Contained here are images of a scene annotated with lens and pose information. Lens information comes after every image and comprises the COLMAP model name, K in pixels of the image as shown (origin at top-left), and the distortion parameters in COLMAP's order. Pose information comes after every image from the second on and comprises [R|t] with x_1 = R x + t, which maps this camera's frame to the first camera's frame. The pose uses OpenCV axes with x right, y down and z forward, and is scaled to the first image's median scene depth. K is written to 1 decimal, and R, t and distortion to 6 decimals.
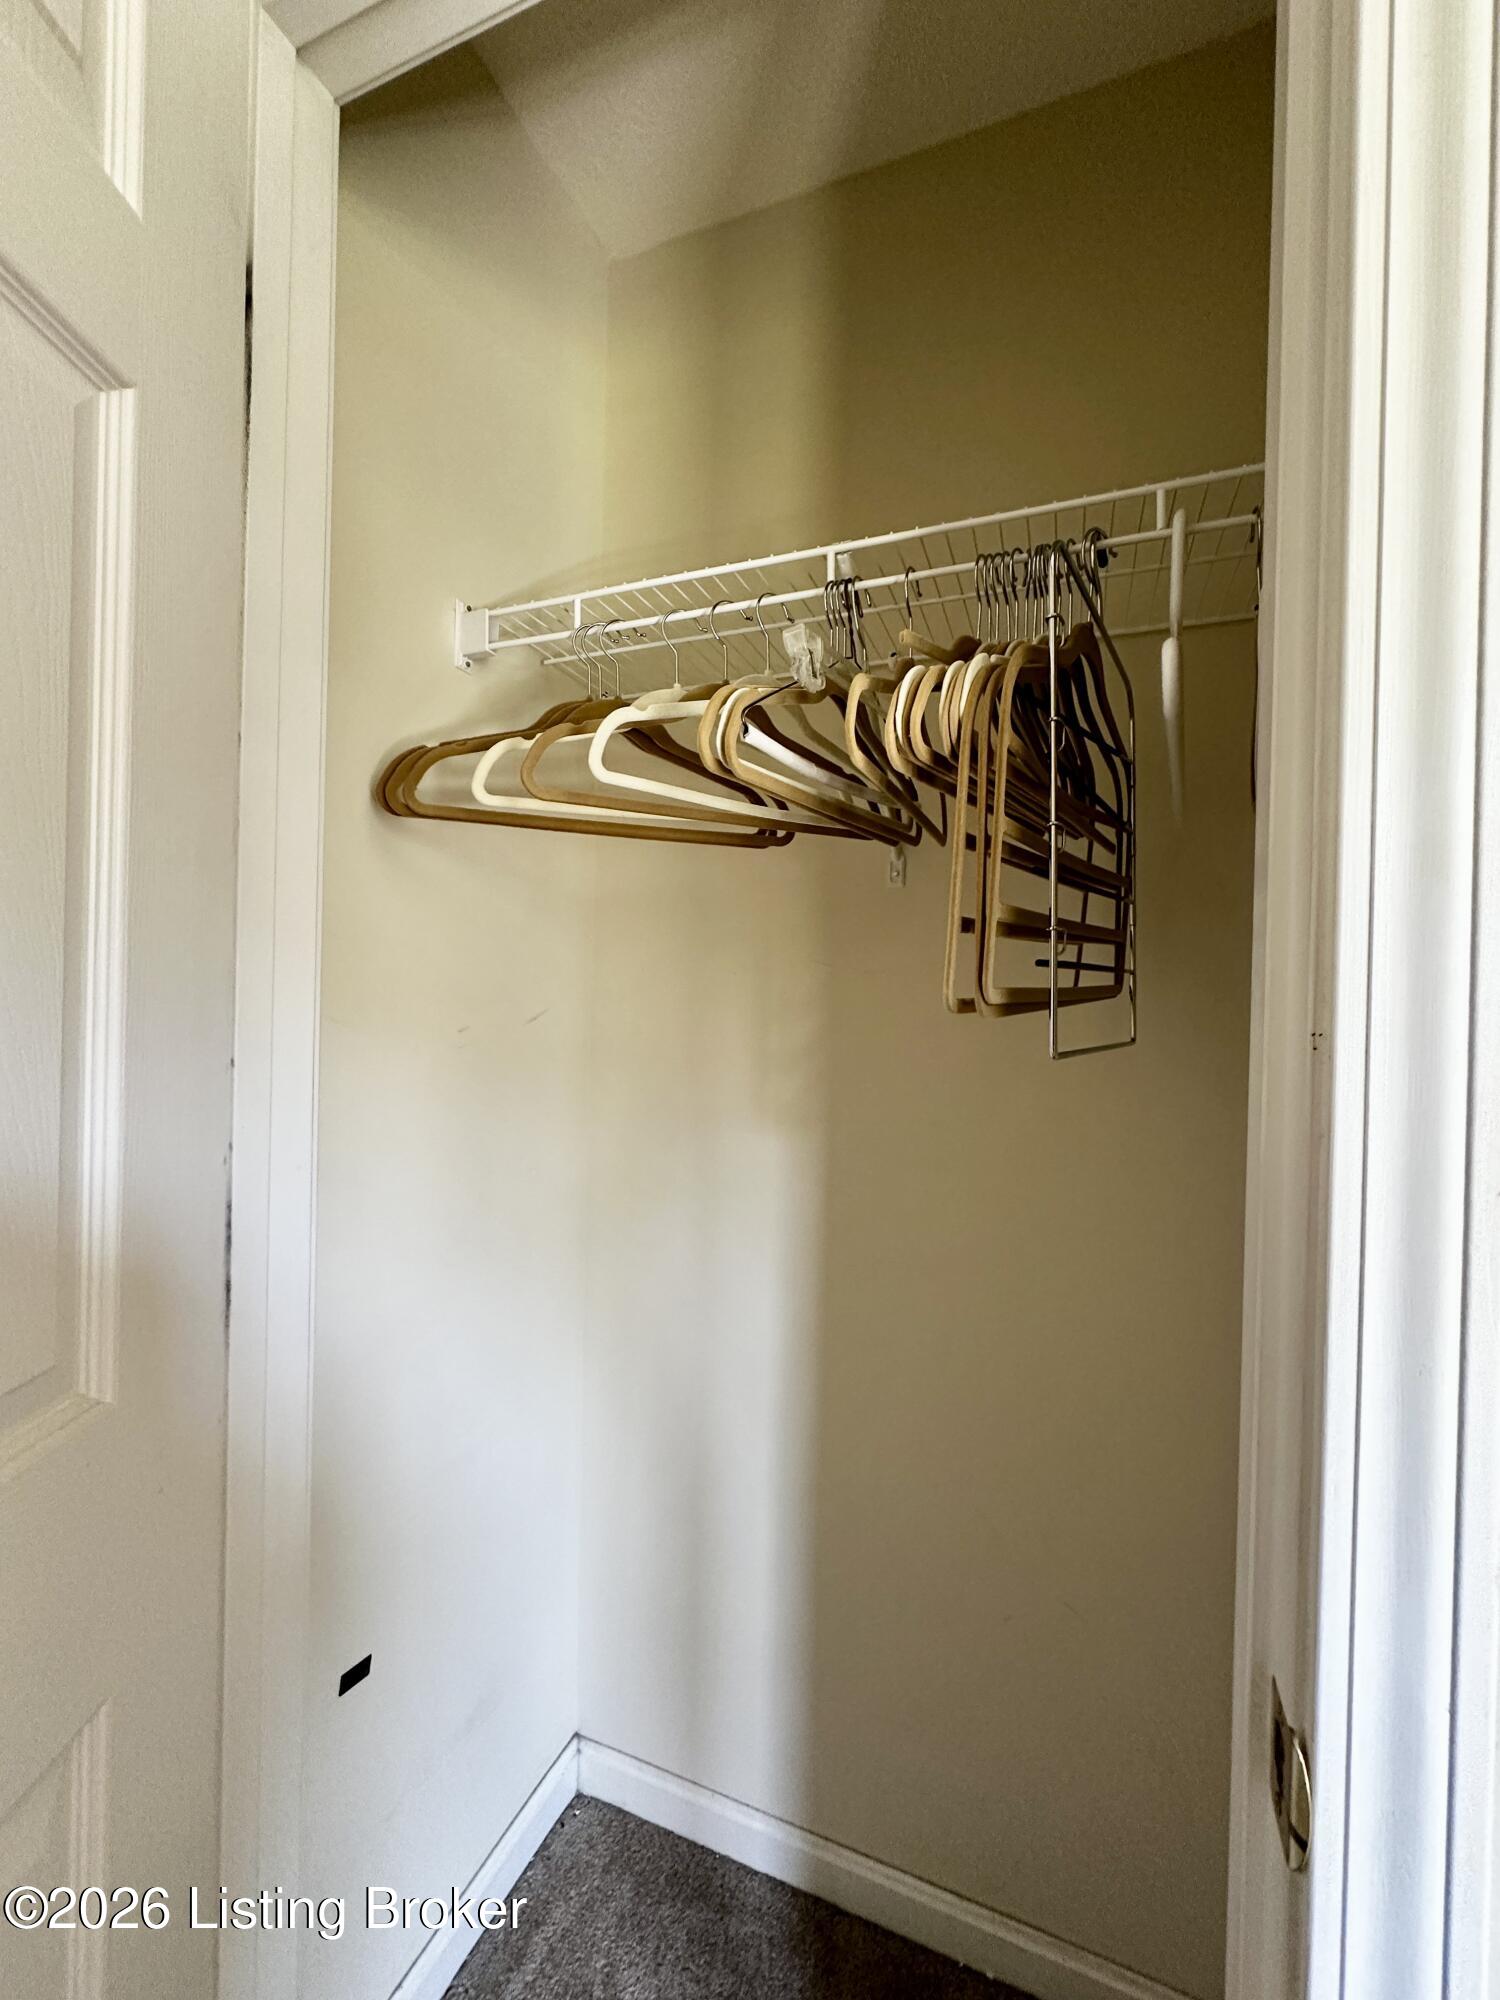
lens RADIAL K [[801.6, 0, 743.3], [0, 801.6, 1003.4], [0, 0, 1]] dist [-0.003856, 0.000855]
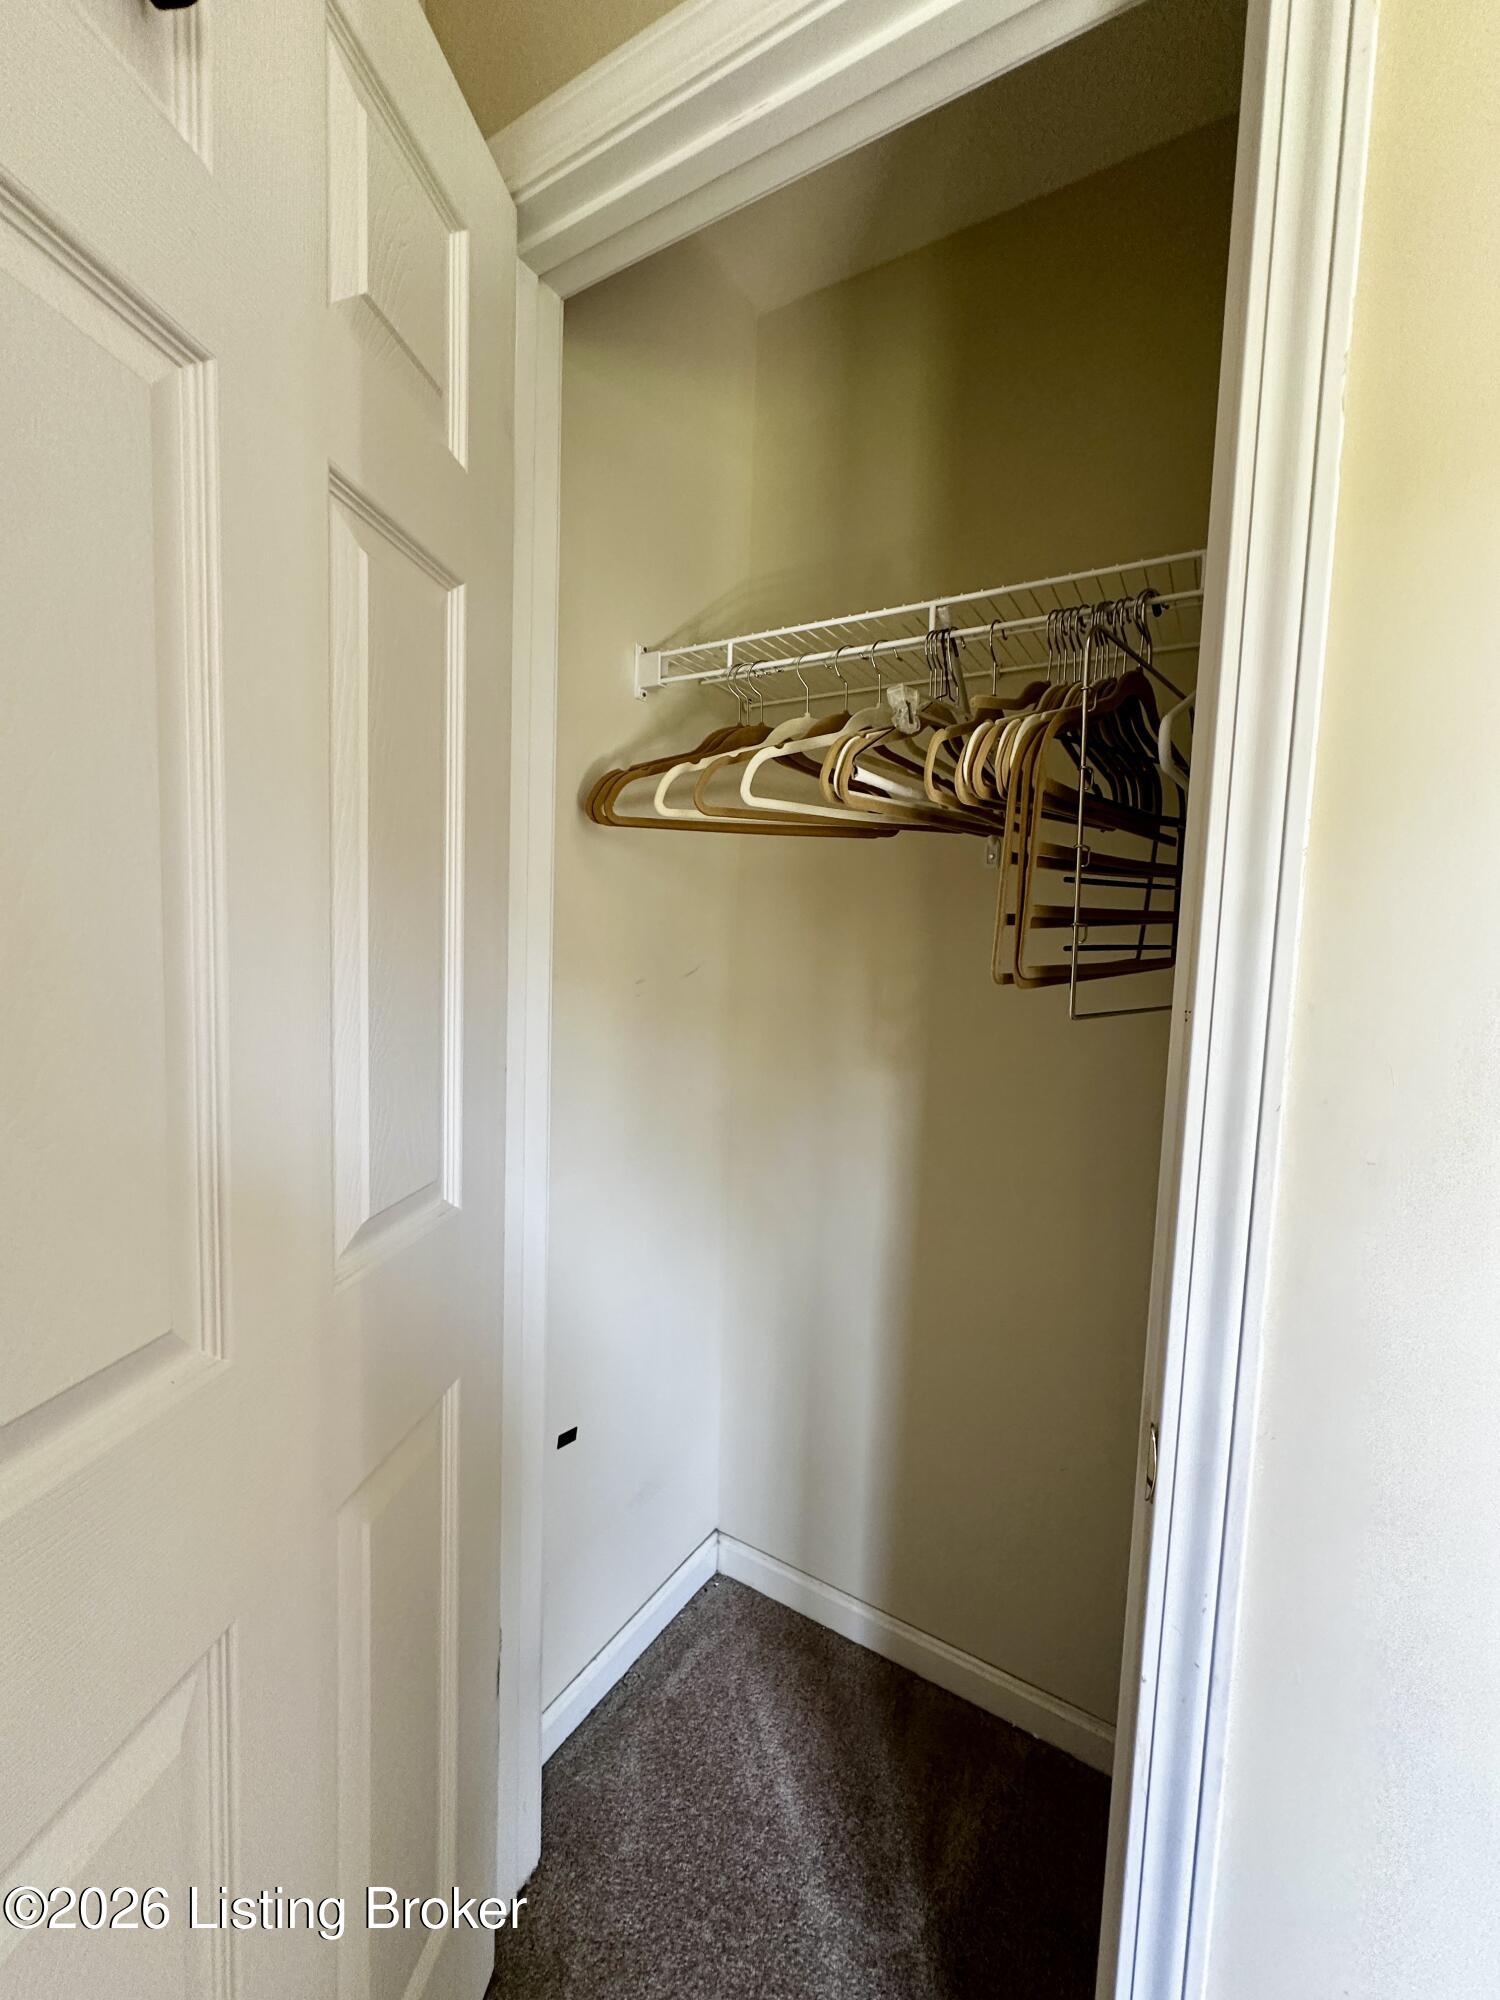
lens RADIAL K [[801.6, 0, 748.9], [0, 801.6, 1004.4], [0, 0, 1]] dist [-0.003856, 0.000855]
pose [[0.986926, 0.024966, -0.159227, 0.041269], [-0.013576, 0.997296, 0.072224, -0.033068], [0.160599, -0.069118, 0.984597, -0.311350]]
